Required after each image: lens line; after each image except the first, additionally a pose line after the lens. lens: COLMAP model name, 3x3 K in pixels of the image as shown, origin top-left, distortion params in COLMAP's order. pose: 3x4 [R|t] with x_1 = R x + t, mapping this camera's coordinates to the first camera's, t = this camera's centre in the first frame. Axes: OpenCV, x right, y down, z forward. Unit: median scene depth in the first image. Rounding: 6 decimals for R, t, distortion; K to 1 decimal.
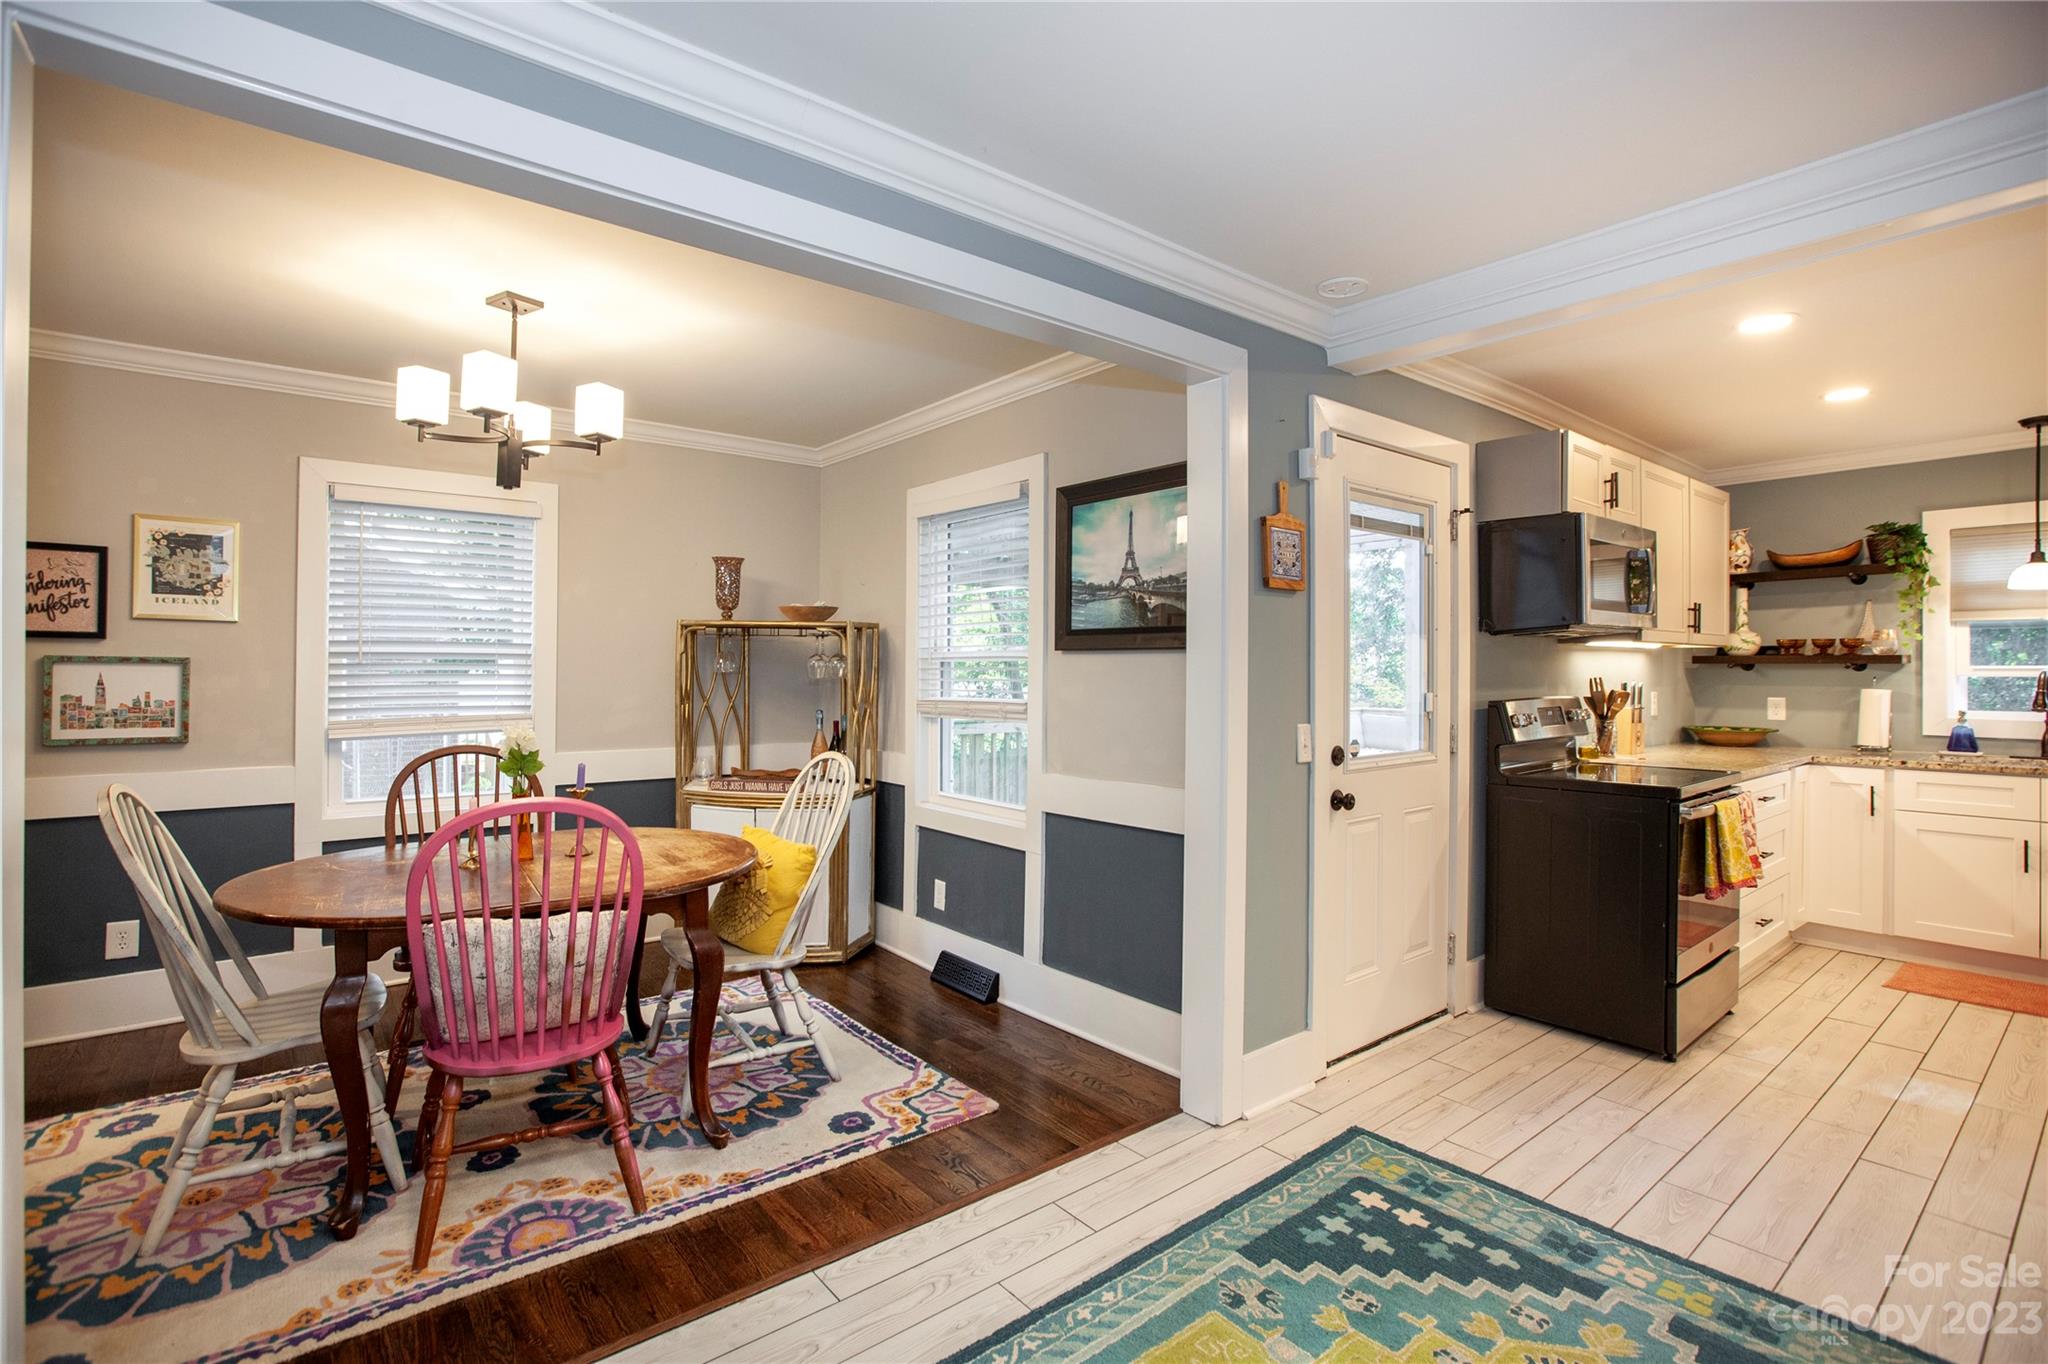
lens RADIAL K [[937.4, 0, 1039.1], [0, 937.4, 665.3], [0, 0, 1]] dist [-0.001093, -0.000455]
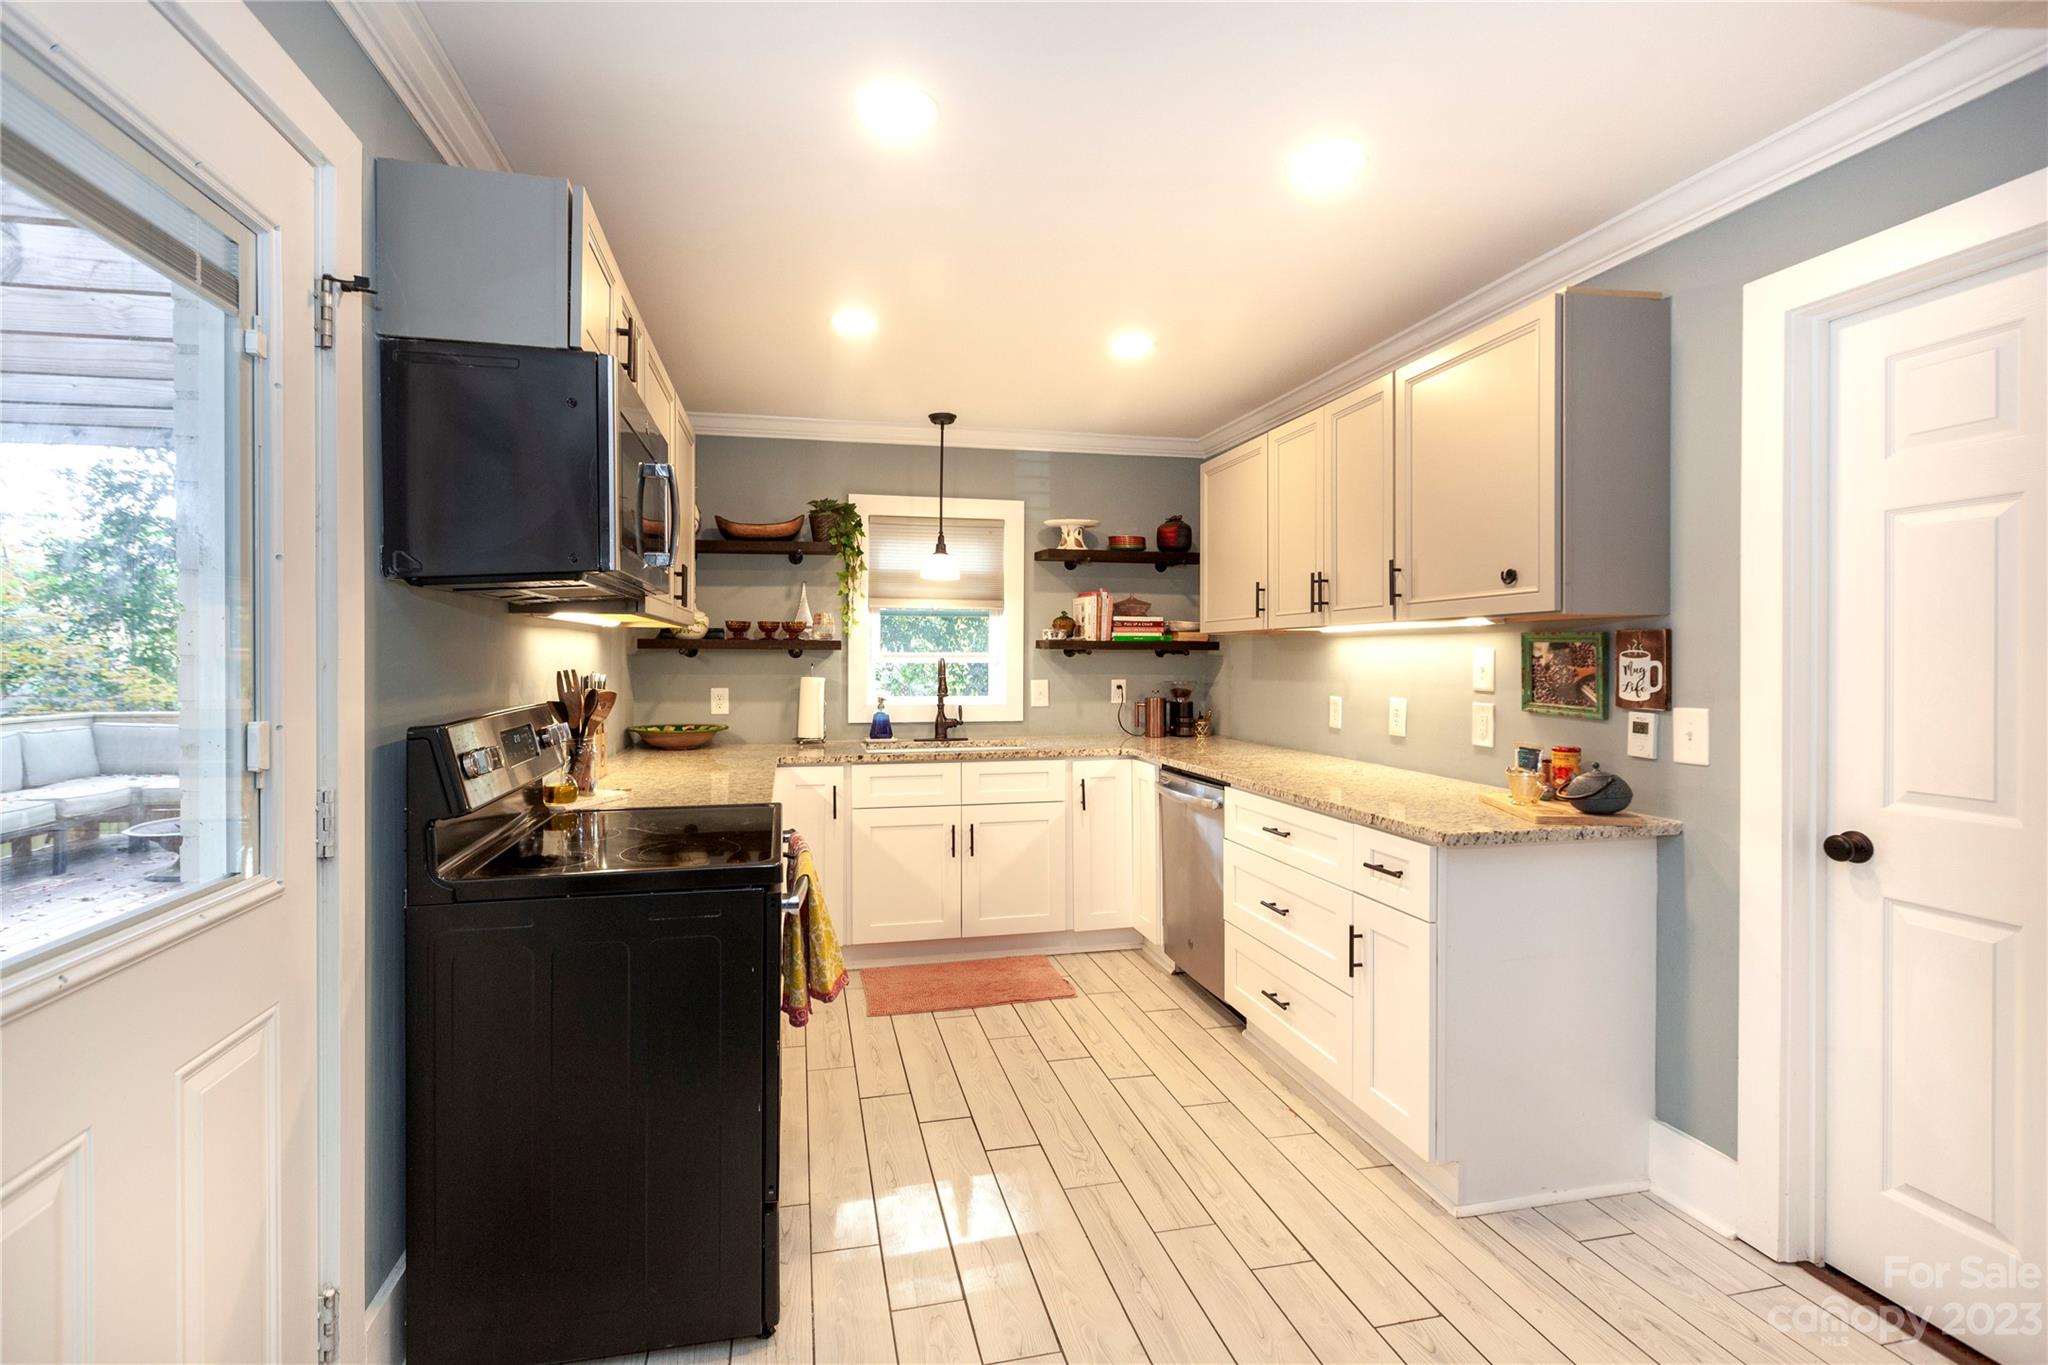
lens RADIAL K [[937.4, 0, 1039.1], [0, 937.4, 665.8], [0, 0, 1]] dist [-0.001093, -0.000455]
pose [[0.439426, -0.009754, 0.898226, 0.151894], [-0.006140, 0.999885, 0.013861, -0.000020], [-0.898258, -0.011607, 0.439316, 0.388438]]
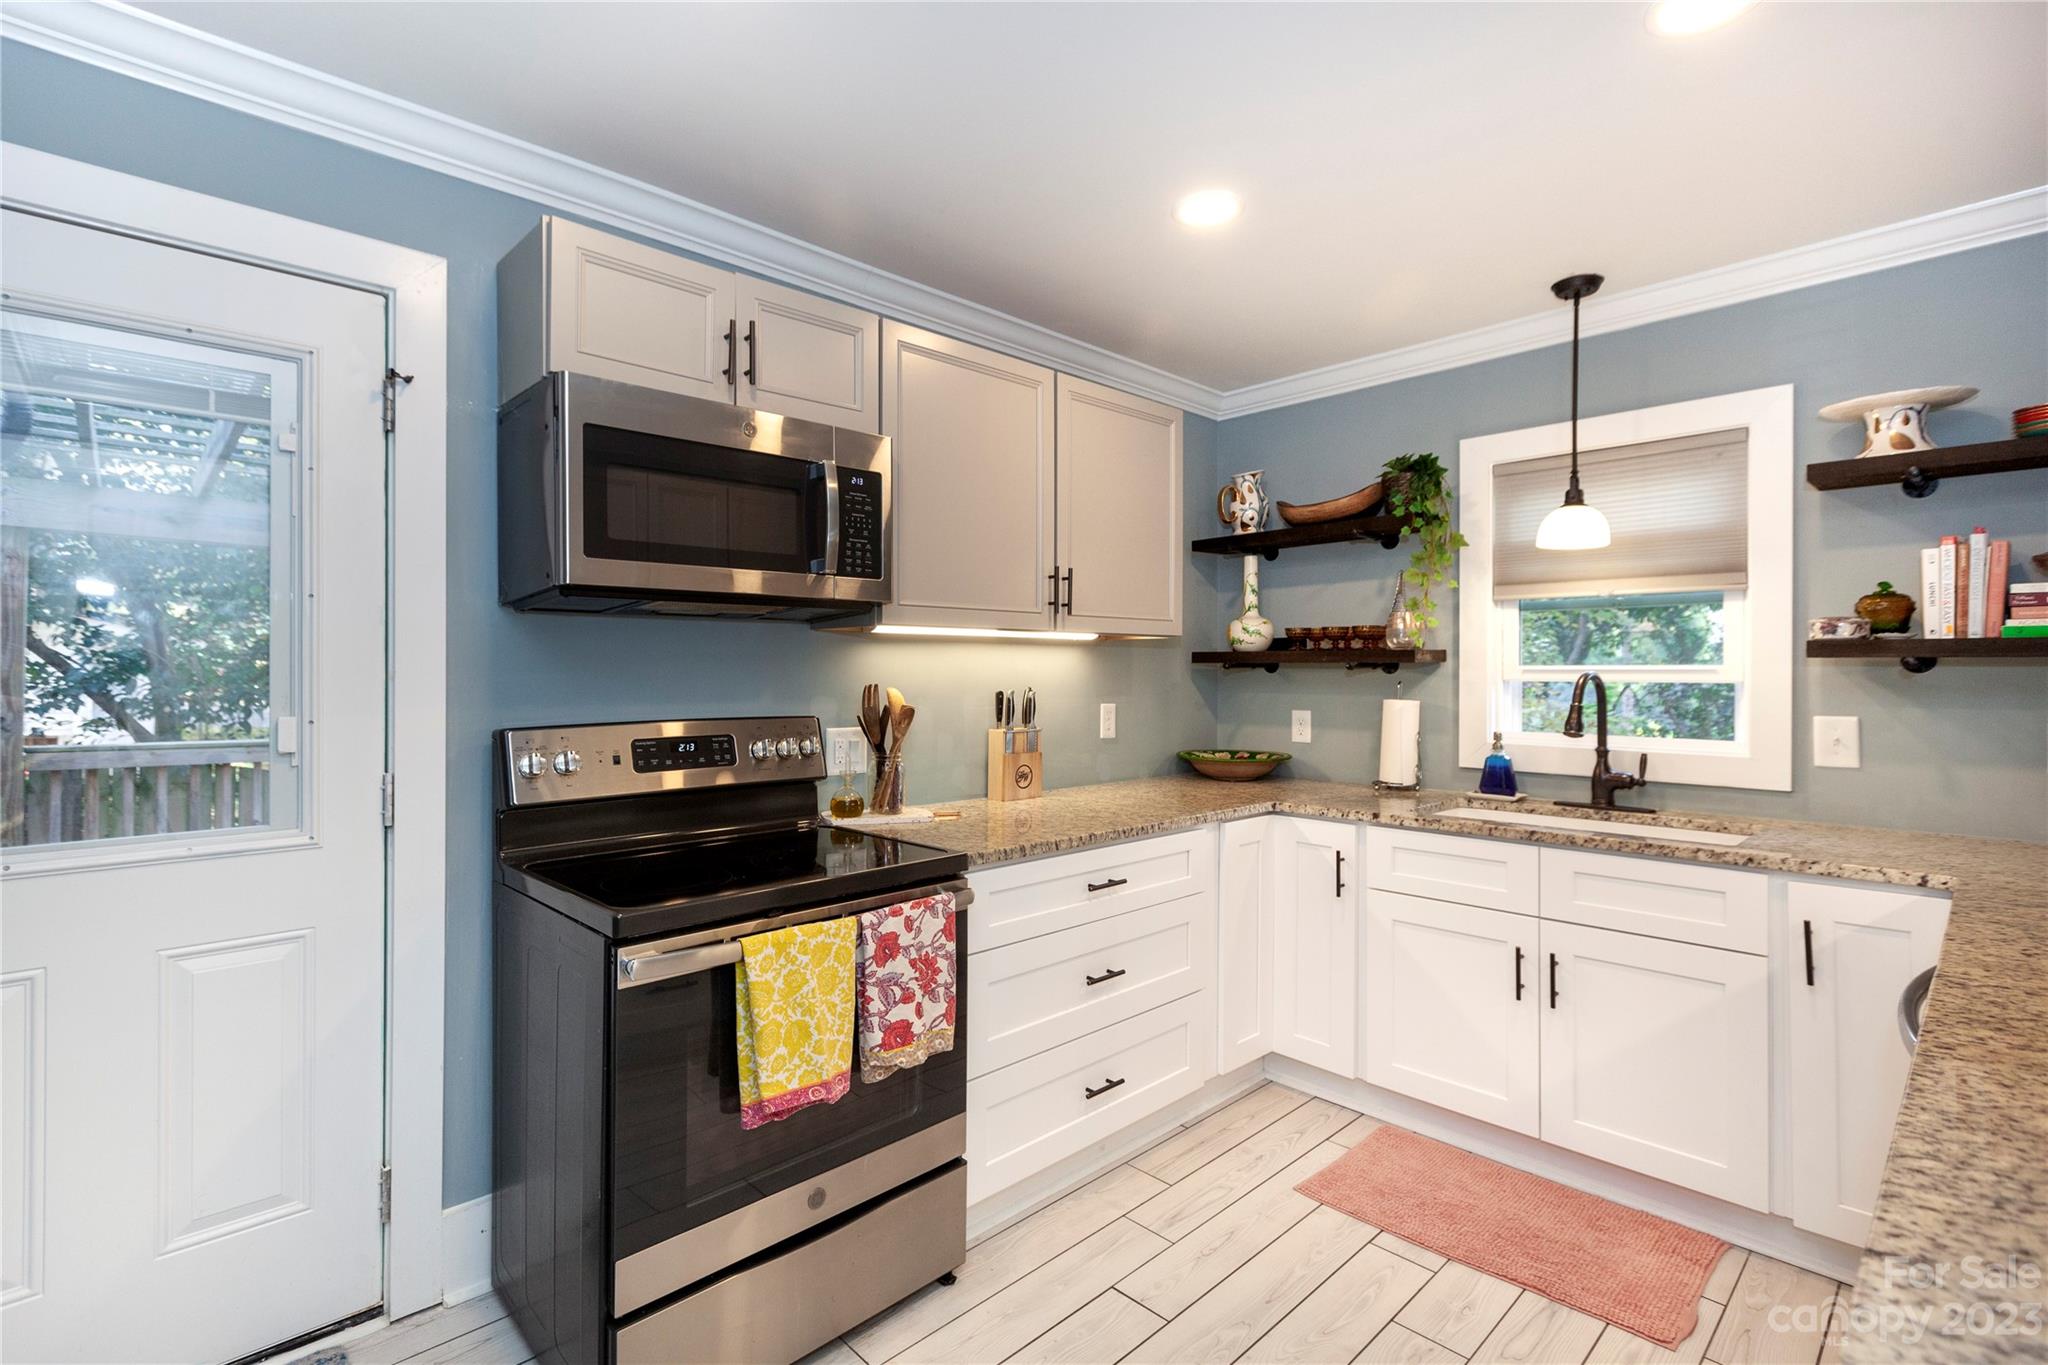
lens RADIAL K [[957.2, 0, 954.8], [0, 957.2, 666.6], [0, 0, 1]] dist [0.001559, -0.000160]
pose [[0.998677, -0.000281, 0.051422, 0.534978], [0.000281, 1.000000, 0.000018, 0.001077], [-0.051422, -0.000003, 0.998677, 0.317567]]
